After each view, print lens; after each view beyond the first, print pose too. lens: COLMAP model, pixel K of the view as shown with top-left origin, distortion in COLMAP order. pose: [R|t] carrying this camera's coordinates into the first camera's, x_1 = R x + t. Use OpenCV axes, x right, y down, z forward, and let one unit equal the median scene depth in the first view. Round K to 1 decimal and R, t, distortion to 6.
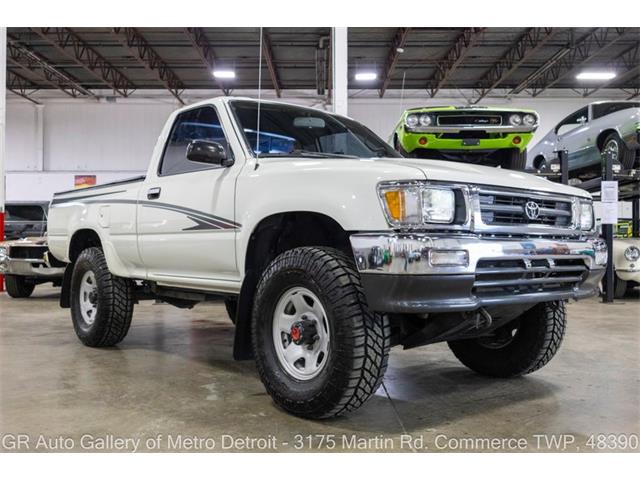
lens RADIAL K [[617.0, 0, 320.0], [0, 617.0, 240.0], [0, 0, 1]] dist [0.026907, -0.029307]
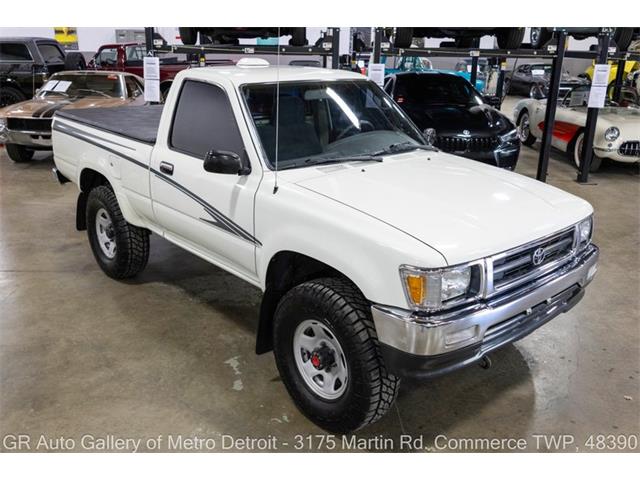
lens RADIAL K [[587.3, 0, 316.4], [0, 587.3, 240.2], [0, 0, 1]] dist [-0.001132, -0.017375]
pose [[0.999566, 0.006130, 0.028830, -0.043980], [-0.015373, 0.942981, 0.332493, -0.256198], [-0.025148, -0.332791, 0.942665, 0.040084]]
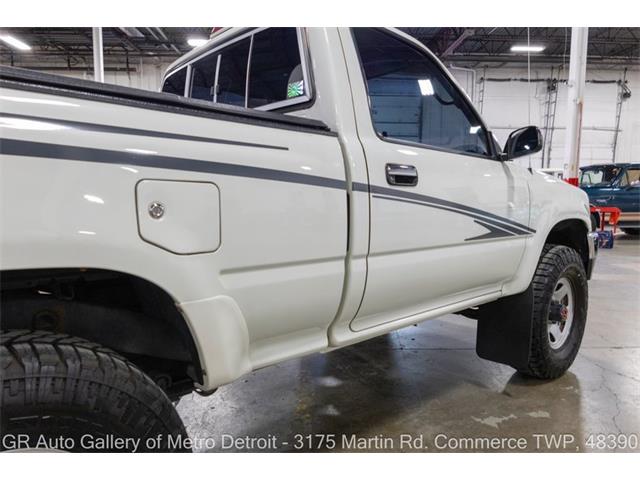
lens RADIAL K [[438.2, 0, 320.0], [0, 438.2, 240.0], [0, 0, 1]] dist [0.017427, -0.024690]
pose [[-0.043299, -0.091562, 0.994858, -0.568594], [-0.014847, 0.995740, 0.090997, -0.047378], [-0.998952, -0.010831, -0.044474, 0.963576]]
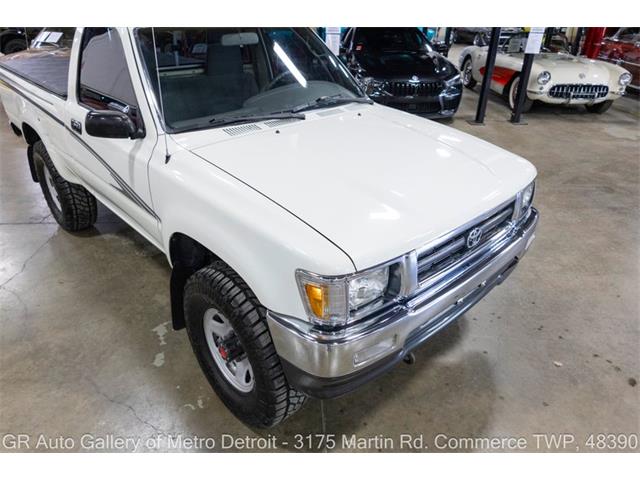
lens RADIAL K [[438.2, 0, 320.0], [0, 438.2, 240.0], [0, 0, 1]] dist [0.017427, -0.024690]
pose [[0.998345, -0.017047, 0.054931, 0.051478], [-0.012154, 0.870970, 0.491187, -0.226994], [-0.056216, -0.491041, 0.869321, 0.284096]]
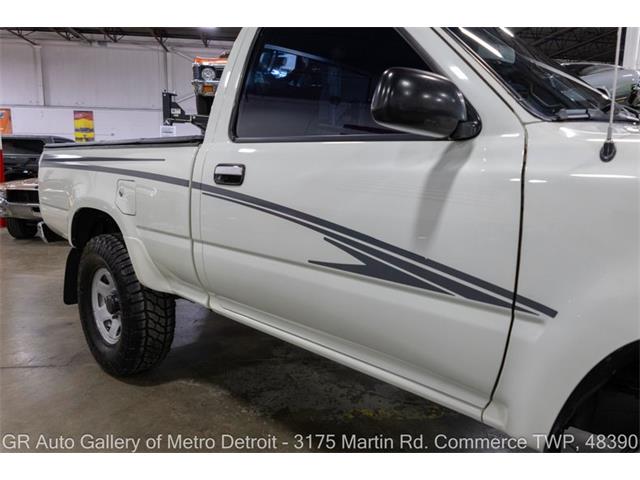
lens RADIAL K [[438.2, 0, 320.0], [0, 438.2, 240.0], [0, 0, 1]] dist [0.017427, -0.024690]
pose [[0.992395, 0.002696, 0.123065, -0.210170], [-0.023322, 0.985770, 0.166475, -0.075046], [-0.120865, -0.168079, 0.978336, 0.537180]]
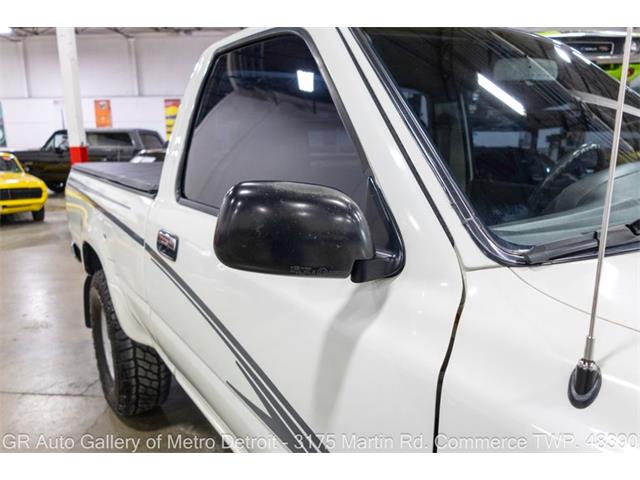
lens RADIAL K [[438.2, 0, 320.0], [0, 438.2, 240.0], [0, 0, 1]] dist [0.017427, -0.024690]
pose [[0.997570, 0.012615, -0.068515, -0.120407], [0.002784, 0.975466, 0.220131, -0.132163], [0.069611, -0.219787, 0.973061, 0.618986]]
